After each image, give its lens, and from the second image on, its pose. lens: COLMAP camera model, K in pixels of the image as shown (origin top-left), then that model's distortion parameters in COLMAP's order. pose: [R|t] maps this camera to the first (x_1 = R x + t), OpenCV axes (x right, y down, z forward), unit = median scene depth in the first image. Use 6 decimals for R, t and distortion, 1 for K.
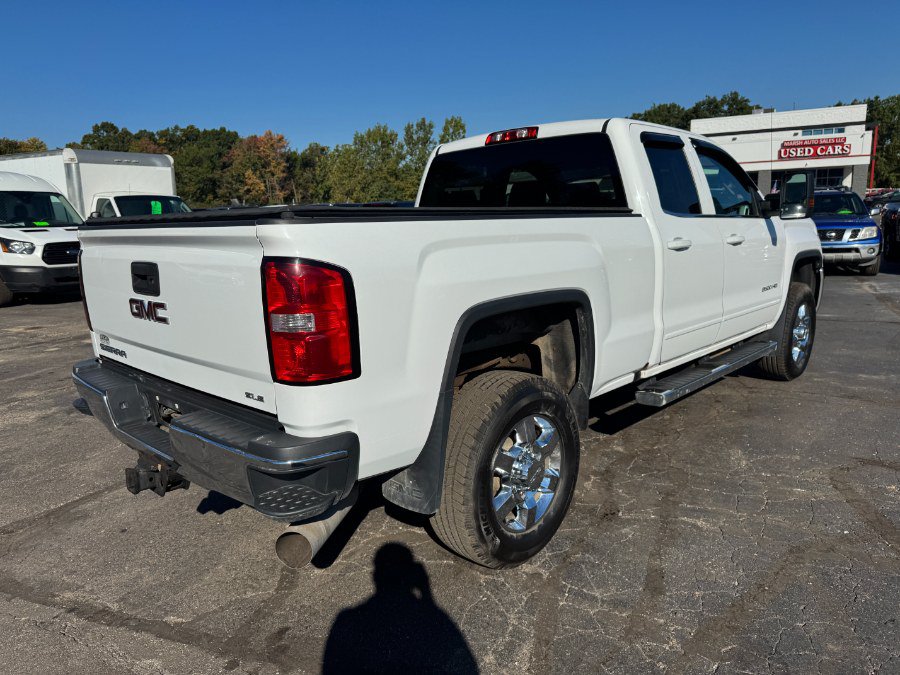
lens RADIAL K [[631.8, 0, 451.6], [0, 631.8, 333.4], [0, 0, 1]] dist [0.012964, -0.016053]
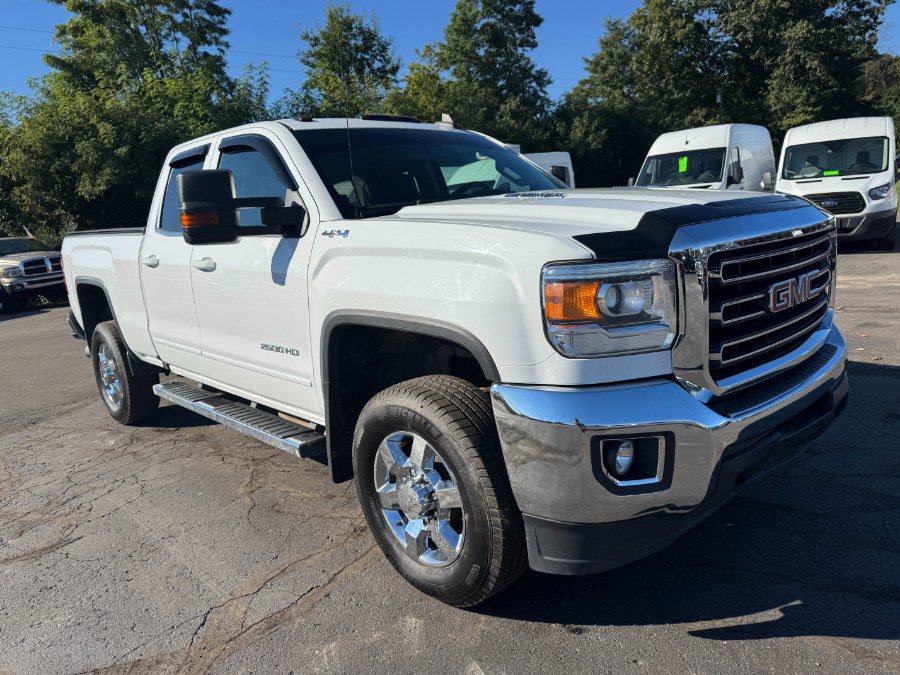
lens RADIAL K [[631.8, 0, 448.3], [0, 631.8, 335.9], [0, 0, 1]] dist [0.012964, -0.016053]
pose [[-0.032414, 0.224472, -0.973941, 1.060421], [-0.101450, 0.968682, 0.226636, -0.233460], [0.994312, 0.106152, -0.008626, 1.129772]]
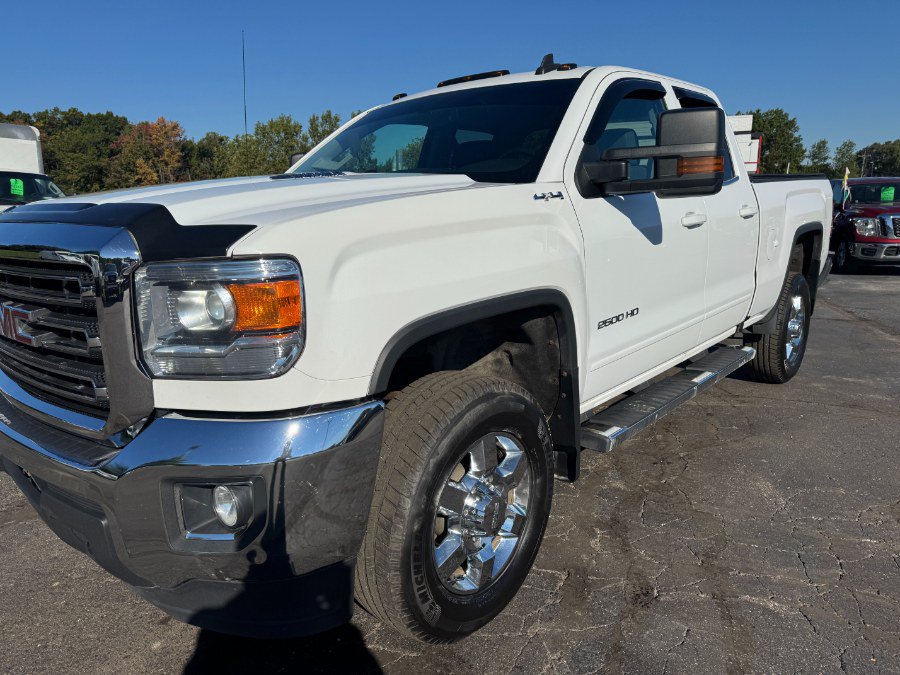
lens RADIAL K [[631.8, 0, 450.5], [0, 631.8, 339.9], [0, 0, 1]] dist [0.012964, -0.016053]
pose [[0.989680, -0.006092, 0.143163, -0.038357], [0.004154, 0.999896, 0.013829, -0.004203], [-0.143232, -0.013092, 0.989603, 0.225223]]
